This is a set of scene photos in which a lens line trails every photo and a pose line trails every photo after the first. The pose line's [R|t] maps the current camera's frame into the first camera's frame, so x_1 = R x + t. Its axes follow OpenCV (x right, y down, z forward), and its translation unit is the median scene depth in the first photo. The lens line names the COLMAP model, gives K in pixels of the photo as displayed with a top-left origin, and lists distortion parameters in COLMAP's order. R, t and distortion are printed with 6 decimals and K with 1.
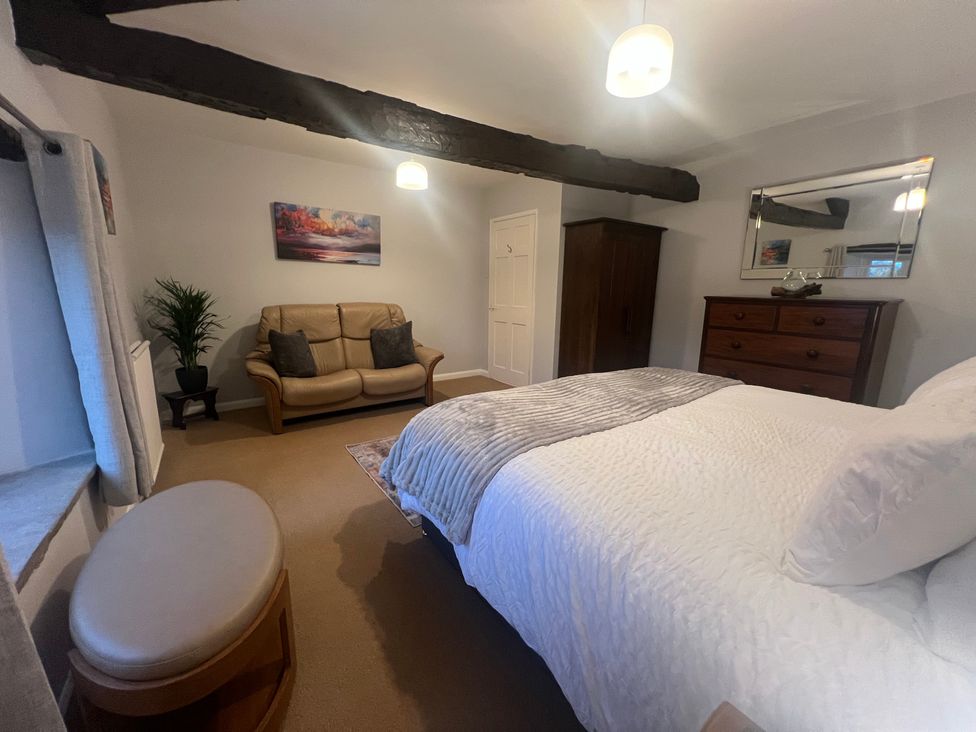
lens RADIAL K [[387.5, 0, 489.9], [0, 387.5, 365.0], [0, 0, 1]] dist [0.030356, 0.000360]
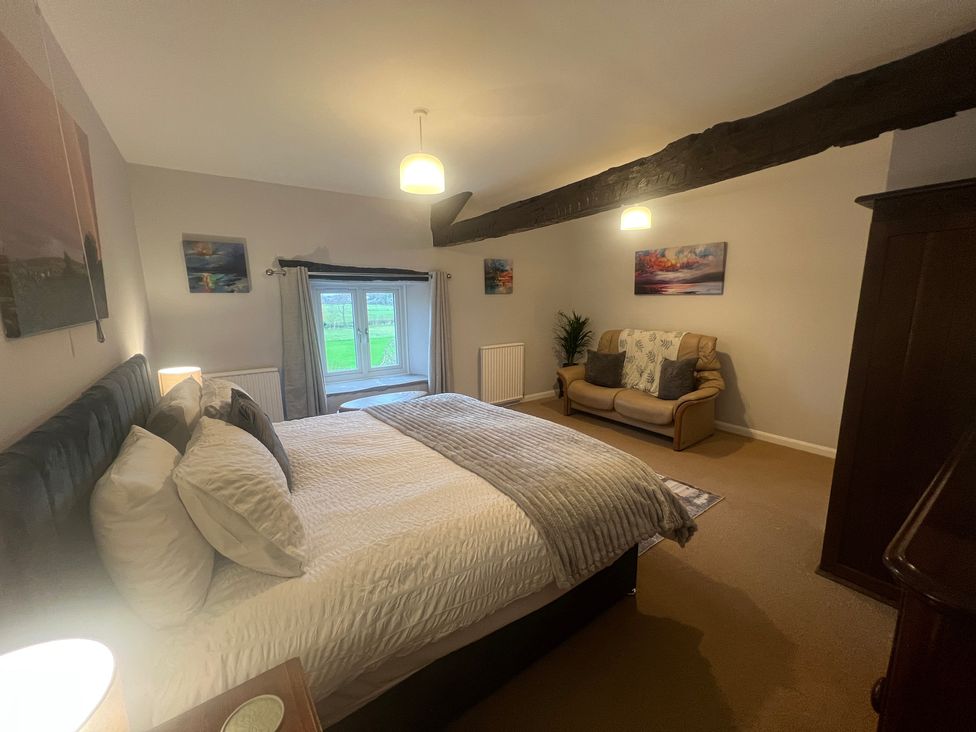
lens RADIAL K [[387.5, 0, 482.2], [0, 387.5, 363.4], [0, 0, 1]] dist [0.030356, 0.000360]
pose [[-0.010481, 0.149762, -0.988667, 0.716225], [-0.190690, 0.970277, 0.148998, -0.140104], [0.981594, 0.190090, 0.018388, 0.502381]]
